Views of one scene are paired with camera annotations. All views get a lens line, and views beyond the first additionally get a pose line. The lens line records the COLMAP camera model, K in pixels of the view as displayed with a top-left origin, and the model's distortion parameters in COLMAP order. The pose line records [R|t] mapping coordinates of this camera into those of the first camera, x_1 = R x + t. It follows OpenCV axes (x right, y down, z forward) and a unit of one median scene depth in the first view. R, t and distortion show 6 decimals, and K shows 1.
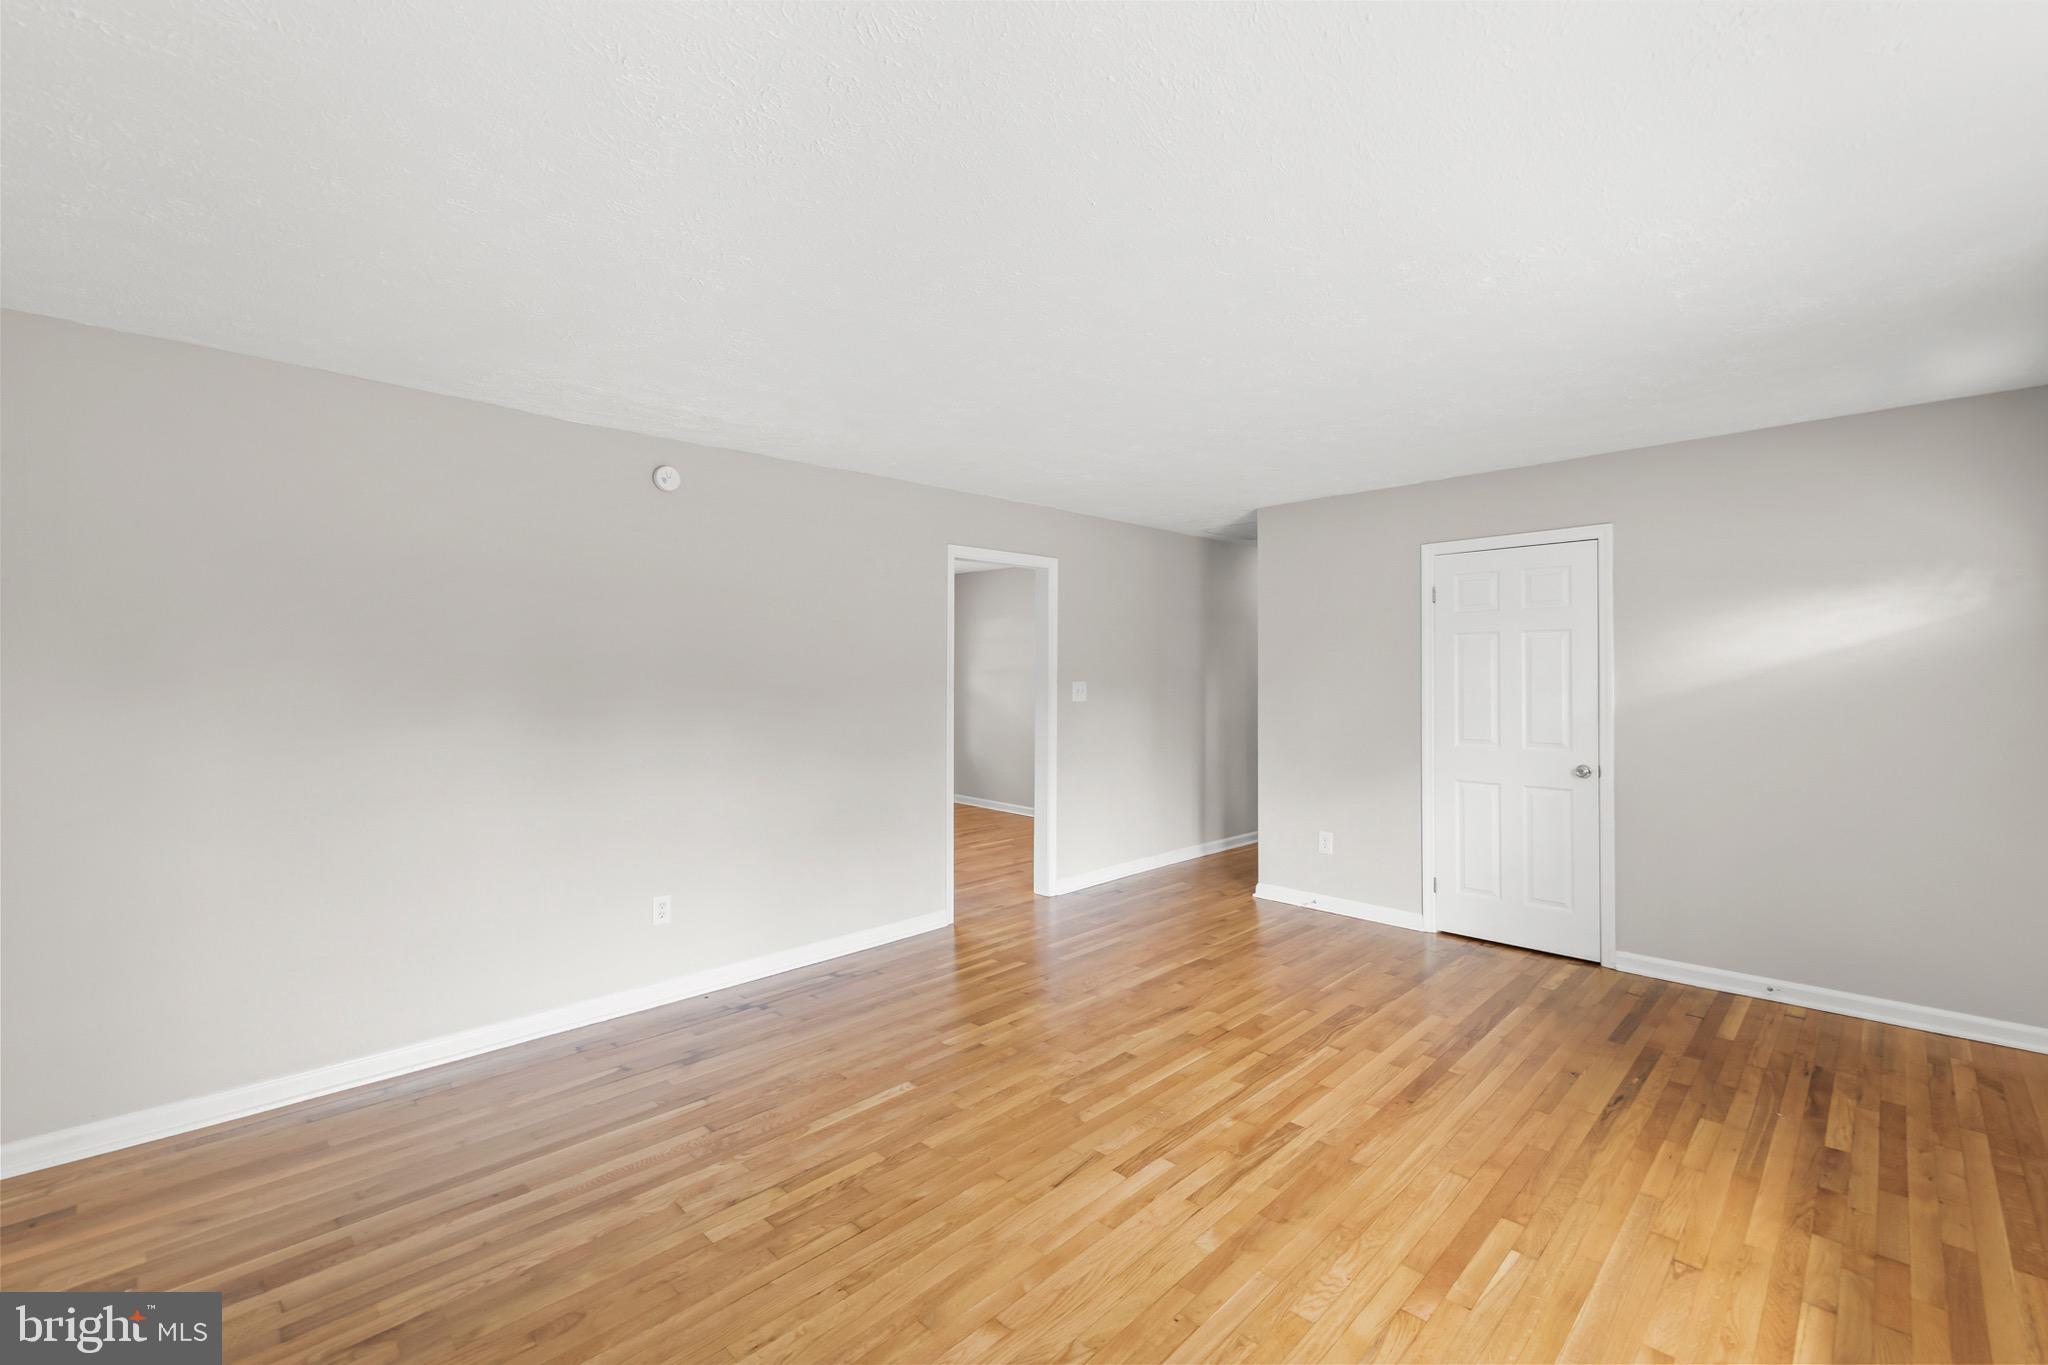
lens RADIAL K [[890.1, 0, 1022.0], [0, 890.1, 674.2], [0, 0, 1]] dist [0.010675, -0.002080]
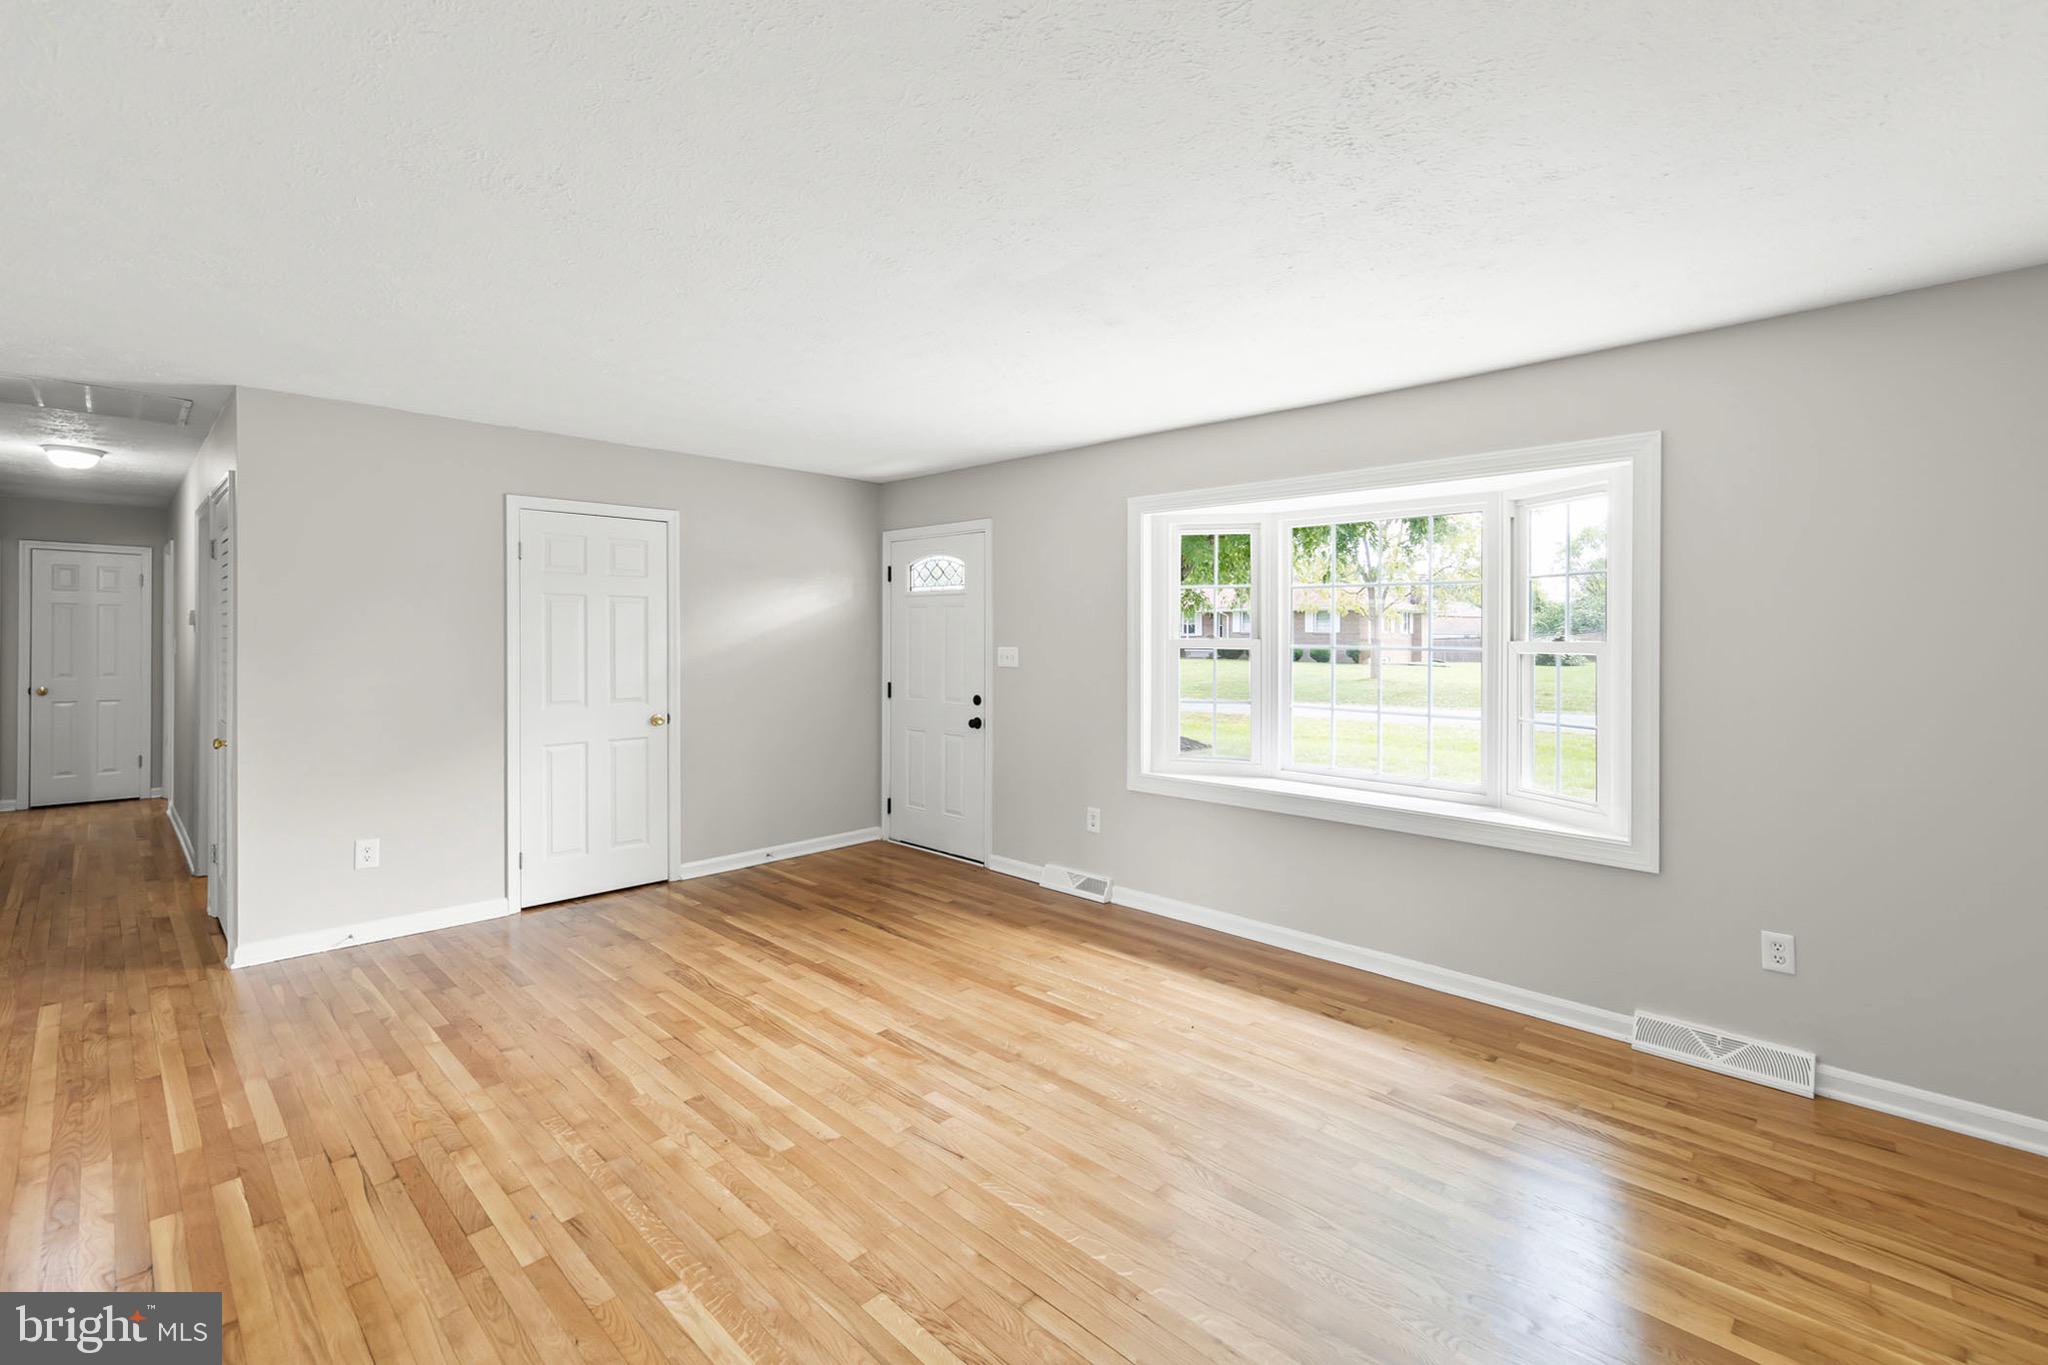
lens RADIAL K [[890.1, 0, 1033.5], [0, 890.1, 642.0], [0, 0, 1]] dist [0.010675, -0.002080]
pose [[-0.027222, -0.004400, 0.999620, -0.717159], [-0.005628, 0.999975, 0.004248, 0.000647], [-0.999614, -0.005511, -0.027246, 0.721340]]
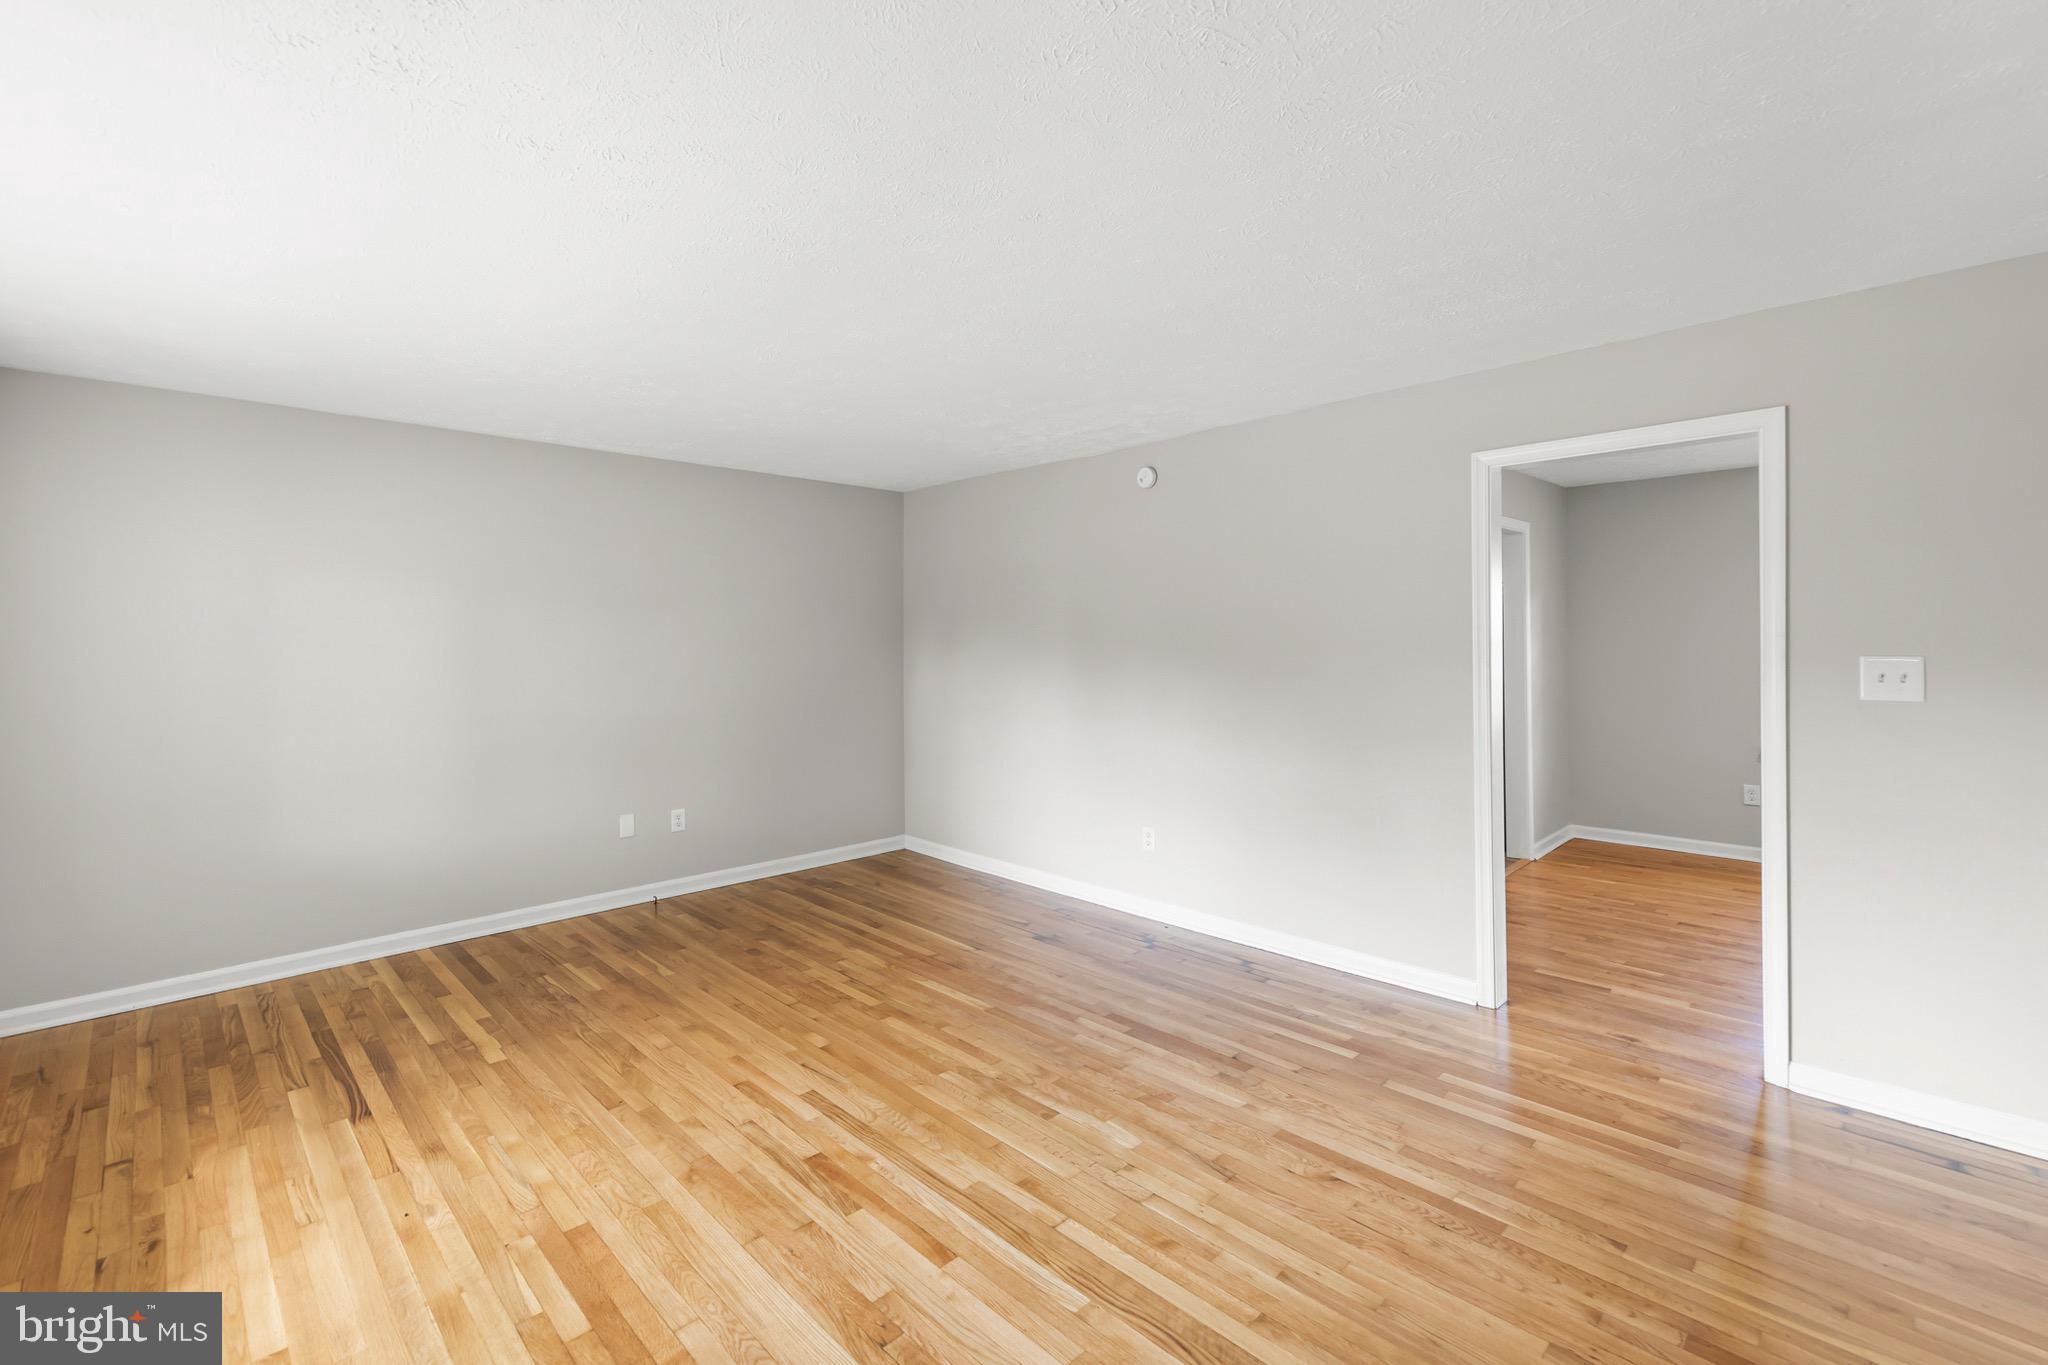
lens RADIAL K [[890.1, 0, 997.1], [0, 890.1, 640.2], [0, 0, 1]] dist [0.010675, -0.002080]
pose [[-0.037866, 0.000581, -0.999283, 0.944918], [0.006212, 0.999981, 0.000347, -0.005269], [0.999264, -0.006194, -0.037868, 0.996567]]
